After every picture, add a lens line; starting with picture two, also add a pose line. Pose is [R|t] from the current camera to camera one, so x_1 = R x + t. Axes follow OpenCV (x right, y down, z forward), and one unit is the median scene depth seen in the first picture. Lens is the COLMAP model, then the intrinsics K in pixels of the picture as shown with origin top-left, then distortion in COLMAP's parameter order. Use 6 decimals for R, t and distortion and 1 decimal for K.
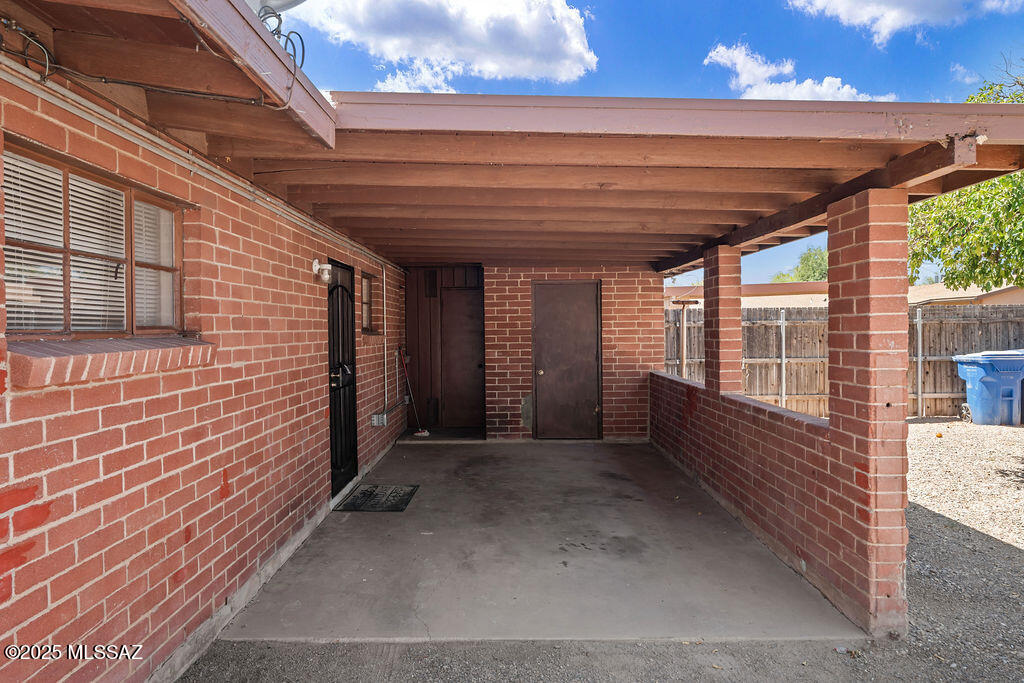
lens RADIAL K [[687.3, 0, 512.5], [0, 687.3, 339.7], [0, 0, 1]] dist [-0.001512, -0.000215]
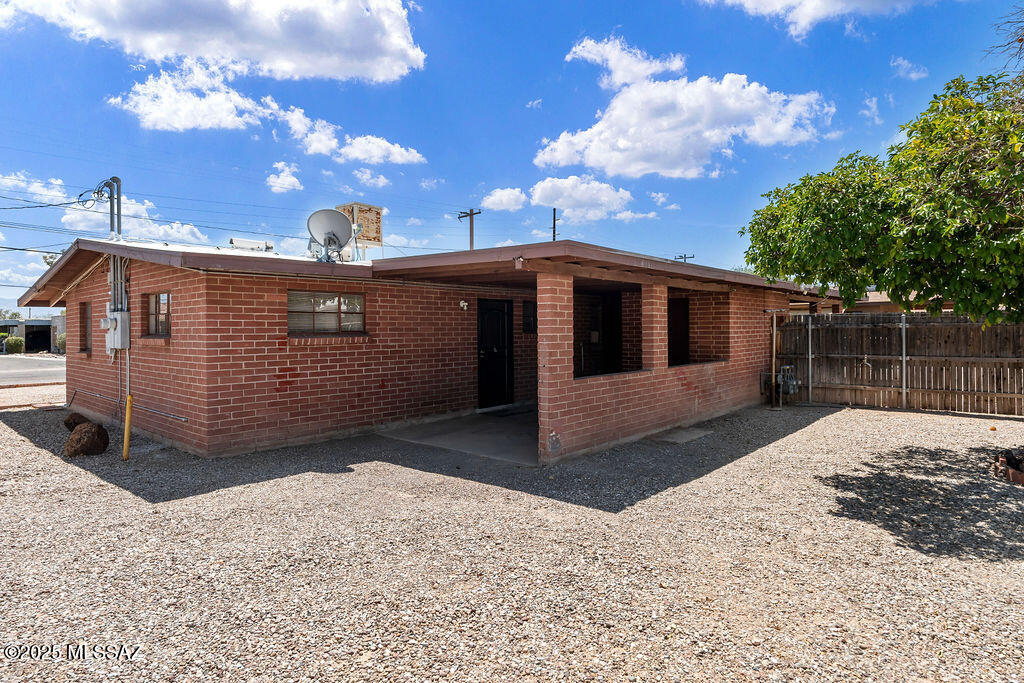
lens RADIAL K [[582.3, 0, 512.1], [0, 582.3, 334.9], [0, 0, 1]] dist [0.000028, 0.000010]
pose [[0.746969, 0.009593, -0.664790, 0.827318], [-0.010035, 0.999945, 0.003154, -0.007510], [0.664783, 0.004316, 0.747024, -0.251516]]
